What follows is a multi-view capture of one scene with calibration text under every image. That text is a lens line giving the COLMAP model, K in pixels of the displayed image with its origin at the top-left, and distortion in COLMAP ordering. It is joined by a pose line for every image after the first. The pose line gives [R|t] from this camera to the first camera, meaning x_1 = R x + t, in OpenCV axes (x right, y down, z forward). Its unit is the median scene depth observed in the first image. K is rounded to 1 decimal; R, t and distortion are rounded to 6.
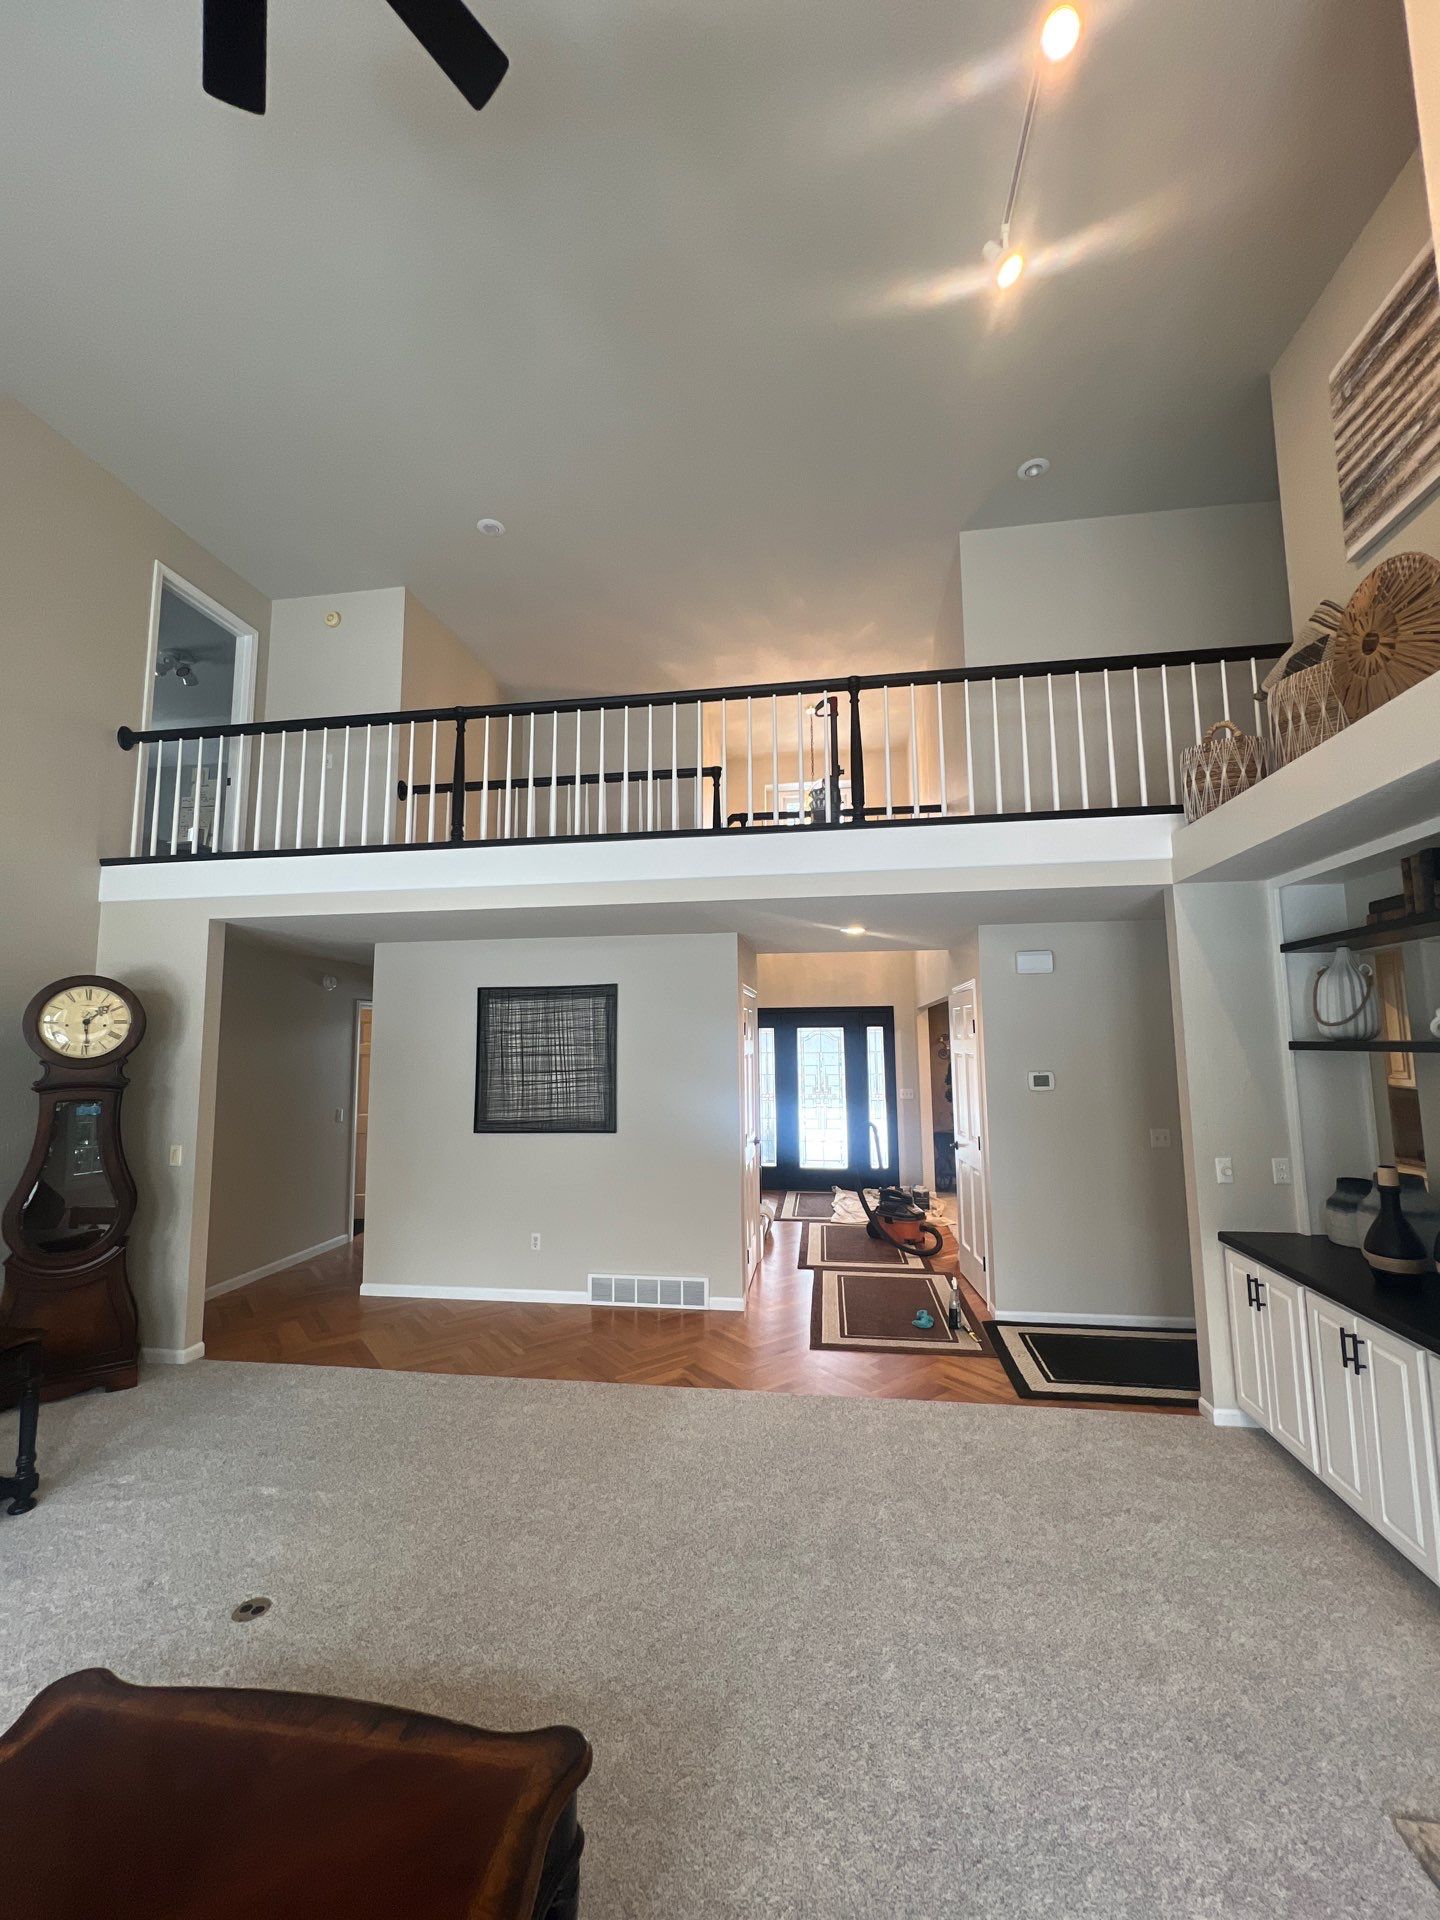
lens RADIAL K [[765.9, 0, 720.4], [0, 765.9, 960.9], [0, 0, 1]] dist [-0.001833, 0.000249]
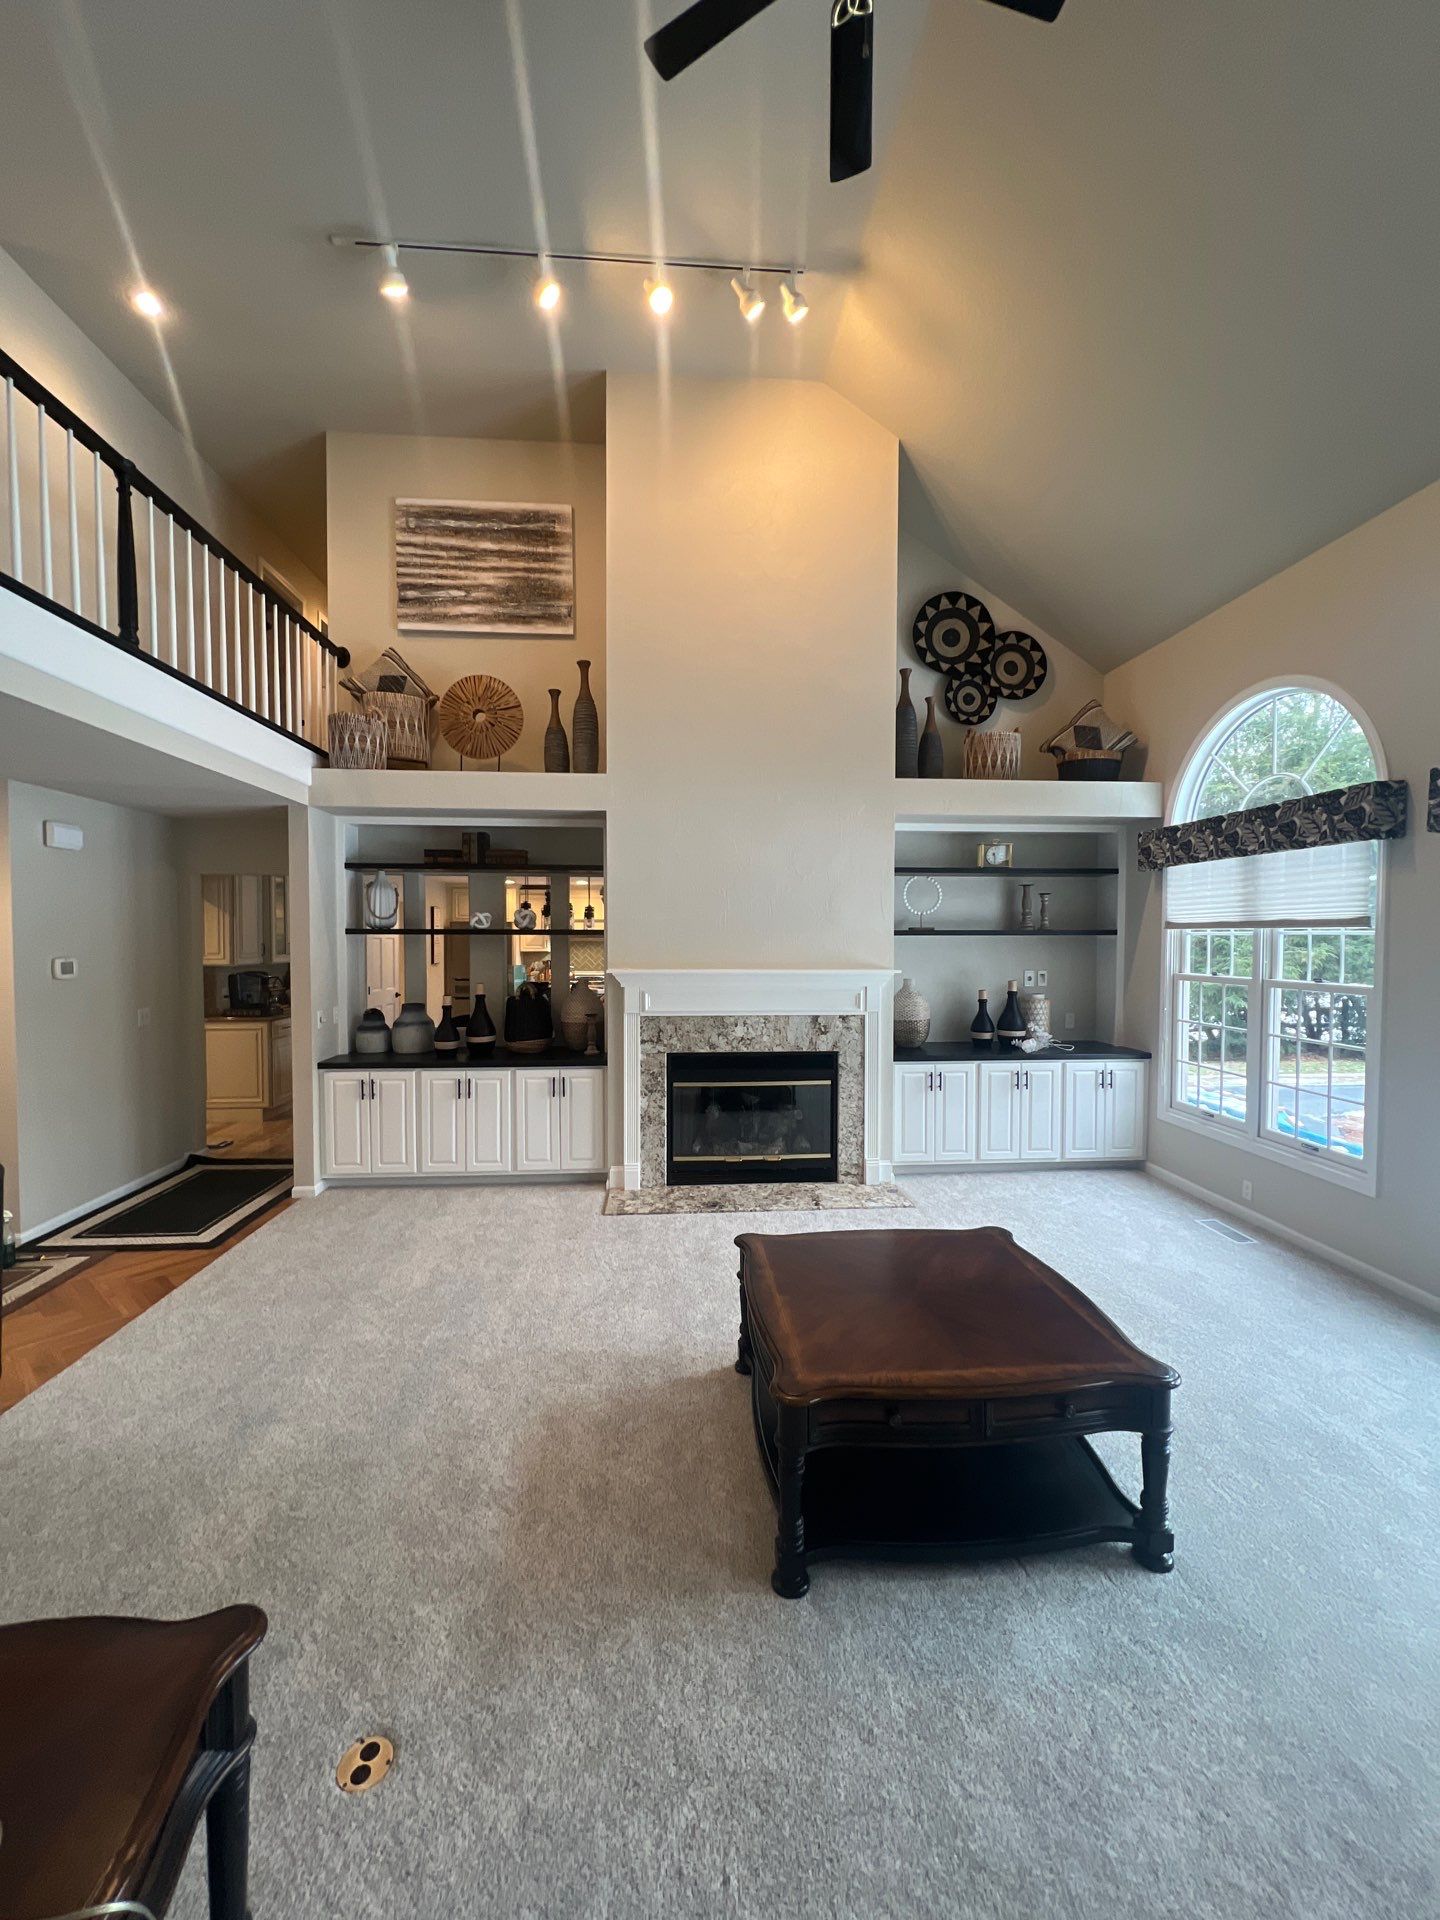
lens RADIAL K [[765.9, 0, 720.6], [0, 765.9, 959.2], [0, 0, 1]] dist [-0.001833, 0.000249]
pose [[-0.221896, -0.019185, 0.974882, -0.781102], [-0.104481, 0.994518, -0.004210, 0.084849], [-0.969457, -0.102790, -0.222684, 0.554329]]
